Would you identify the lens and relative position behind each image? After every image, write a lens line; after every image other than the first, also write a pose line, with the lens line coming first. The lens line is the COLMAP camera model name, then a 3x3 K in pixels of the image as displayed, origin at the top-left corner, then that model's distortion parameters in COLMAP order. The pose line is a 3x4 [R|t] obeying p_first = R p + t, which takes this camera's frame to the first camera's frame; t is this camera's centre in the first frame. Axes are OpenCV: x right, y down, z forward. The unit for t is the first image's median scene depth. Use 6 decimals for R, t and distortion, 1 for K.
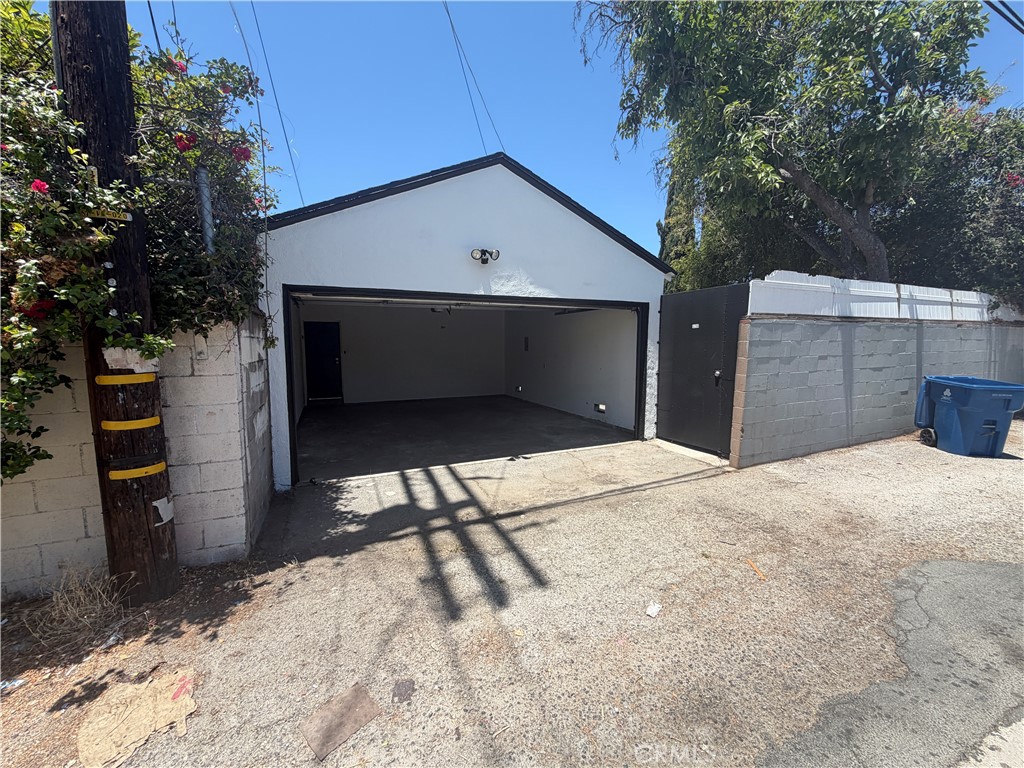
lens RADIAL K [[407.6, 0, 509.0], [0, 407.6, 384.0], [0, 0, 1]] dist [-0.000935, 0.000621]
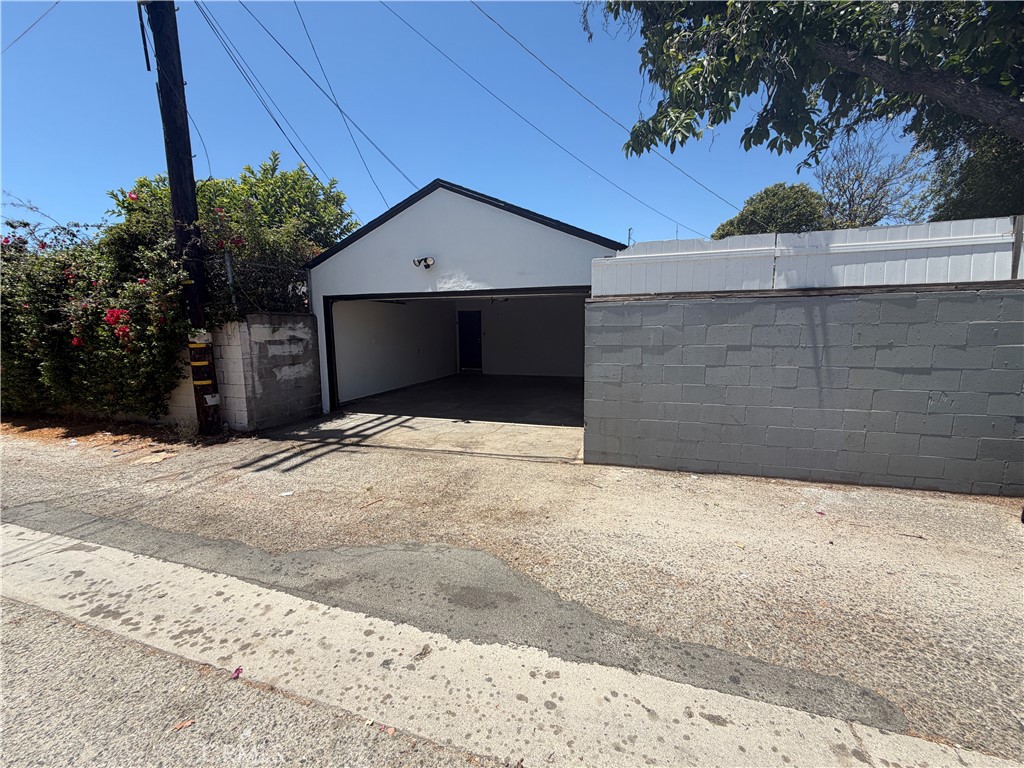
lens RADIAL K [[407.6, 0, 509.0], [0, 407.6, 384.0], [0, 0, 1]] dist [-0.000935, 0.000621]
pose [[0.744294, 0.089025, -0.661892, 1.150354], [-0.058178, 0.995951, 0.068536, -0.031592], [0.665313, -0.012504, 0.746460, 0.204560]]
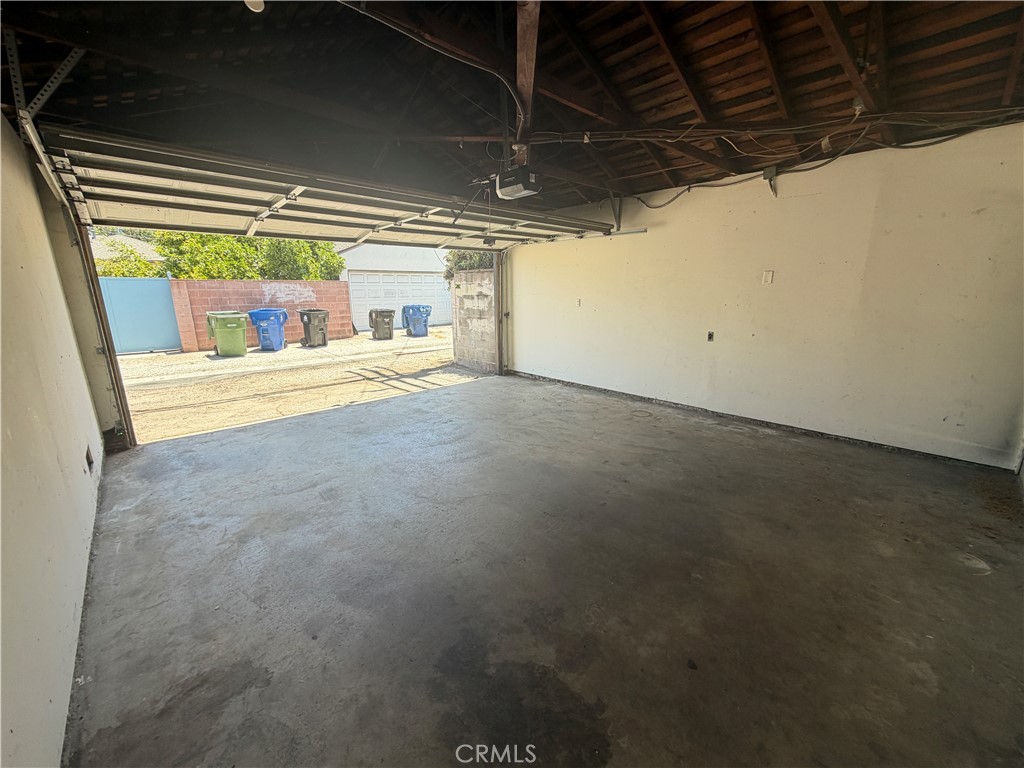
lens RADIAL K [[407.6, 0, 509.0], [0, 407.6, 384.0], [0, 0, 1]] dist [-0.000935, 0.000621]
pose [[-0.951660, 0.079923, -0.296572, -0.081706], [-0.019684, 0.947699, 0.318557, -0.233486], [0.306521, 0.308995, -0.900315, 2.447172]]
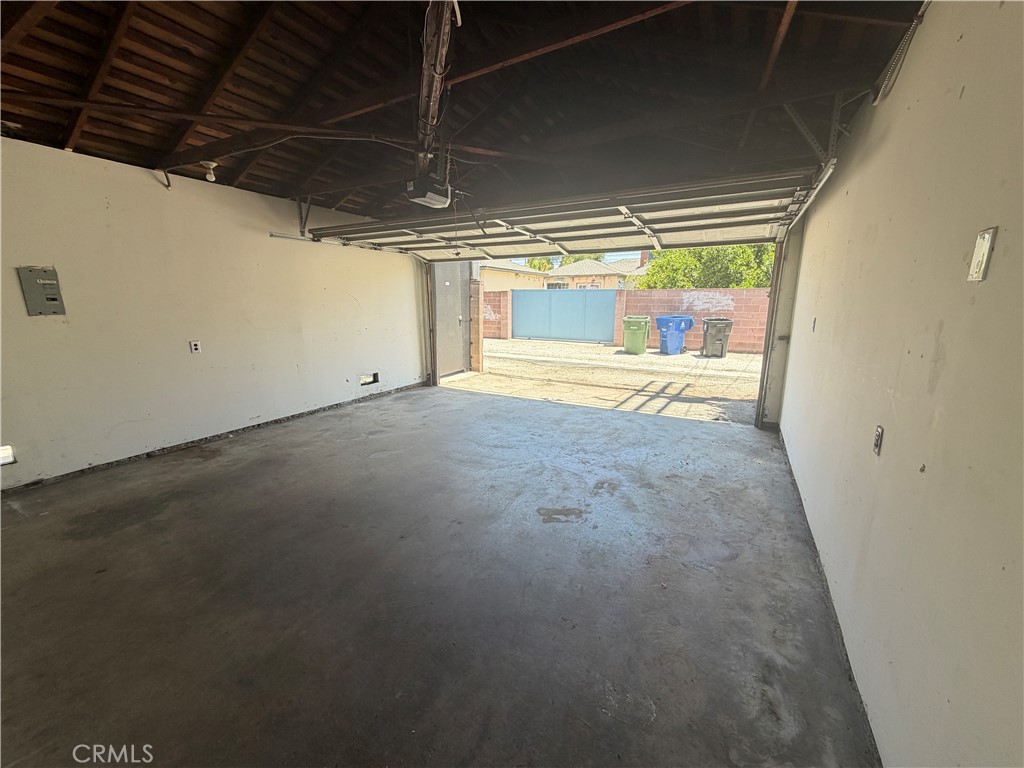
lens RADIAL K [[407.6, 0, 509.0], [0, 407.6, 384.0], [0, 0, 1]] dist [-0.000935, 0.000621]
pose [[-0.585145, -0.160576, 0.794872, -0.969037], [0.083134, 0.963156, 0.255771, -0.190447], [-0.806656, 0.215744, -0.550237, 2.072832]]
